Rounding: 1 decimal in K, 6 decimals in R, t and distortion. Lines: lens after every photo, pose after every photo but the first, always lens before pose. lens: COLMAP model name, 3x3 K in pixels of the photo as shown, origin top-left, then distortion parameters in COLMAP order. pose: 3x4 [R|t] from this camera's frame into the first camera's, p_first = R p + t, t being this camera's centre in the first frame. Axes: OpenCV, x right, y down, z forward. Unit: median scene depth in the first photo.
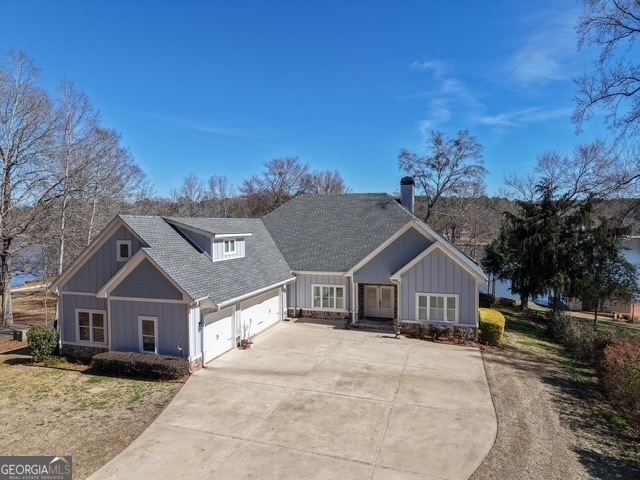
lens RADIAL K [[427.6, 0, 321.3], [0, 427.6, 241.1], [0, 0, 1]] dist [0.041292, -0.039401]
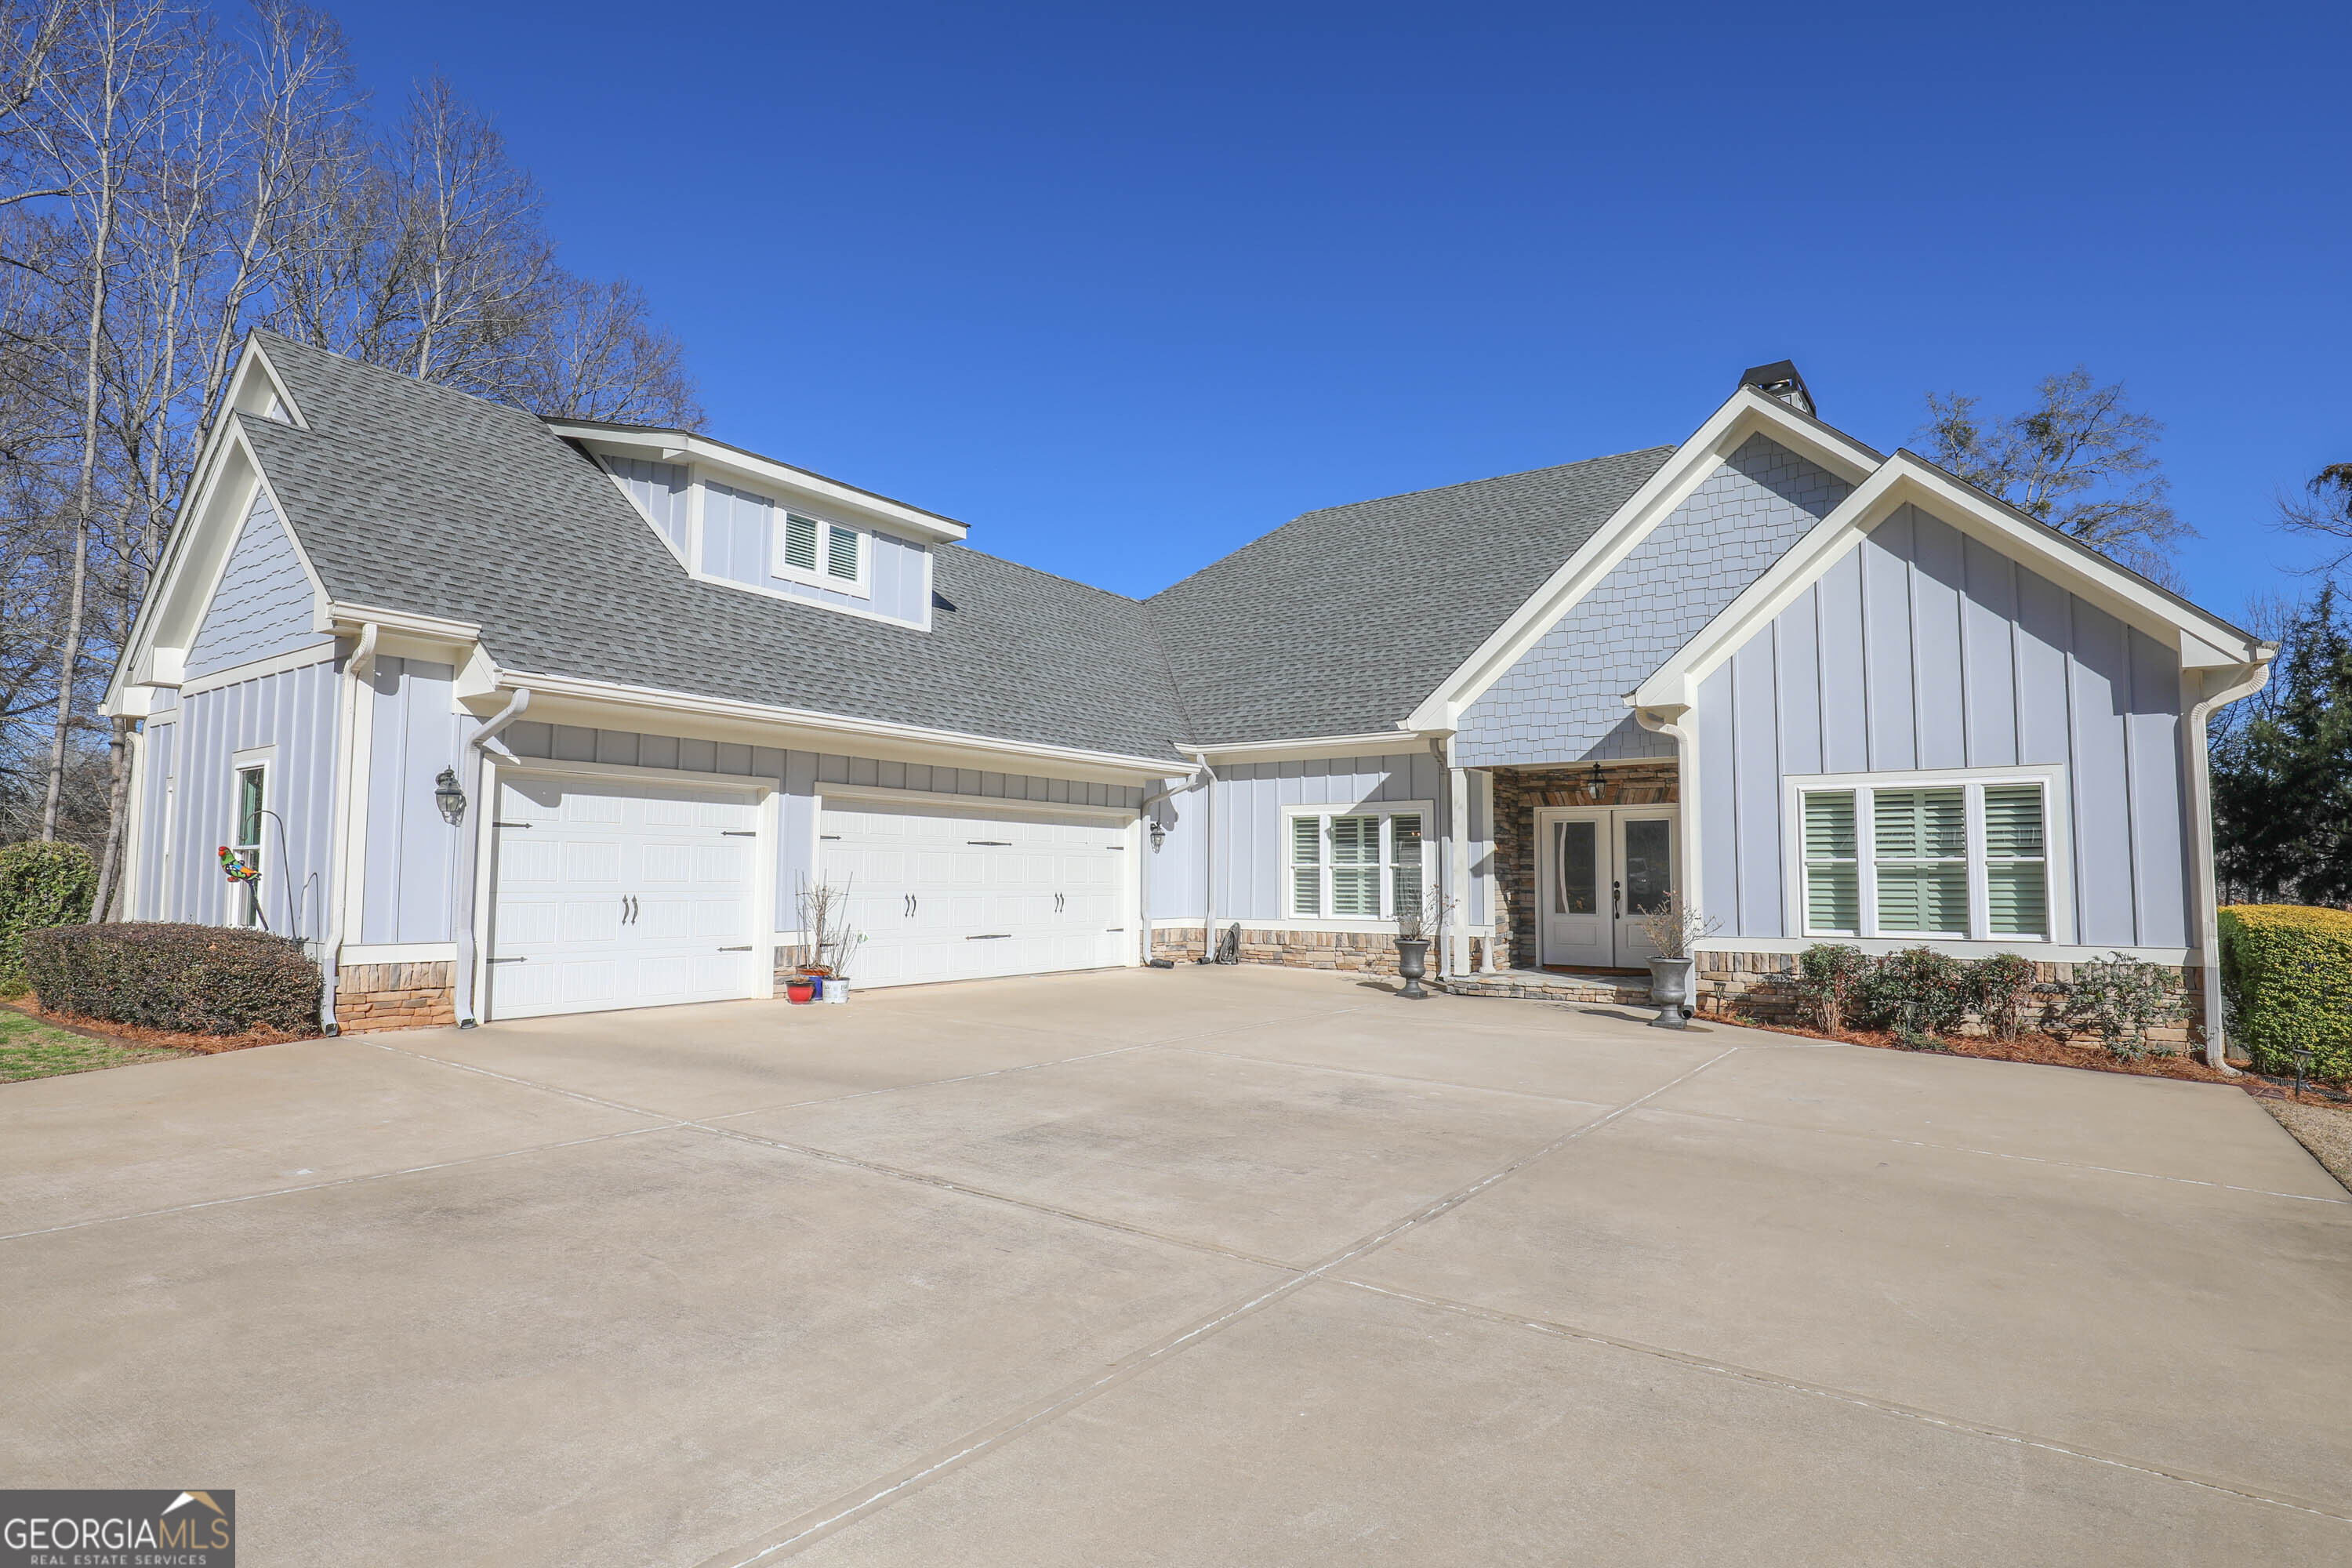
lens RADIAL K [[1236.5, 0, 1175.4], [0, 1236.5, 788.4], [0, 0, 1]] dist [-0.021187, 0.000434]
pose [[0.947666, -0.017604, -0.318779, 0.142841], [-0.019976, 0.993253, -0.114237, 0.185819], [0.318639, 0.114627, 0.940920, 0.445371]]
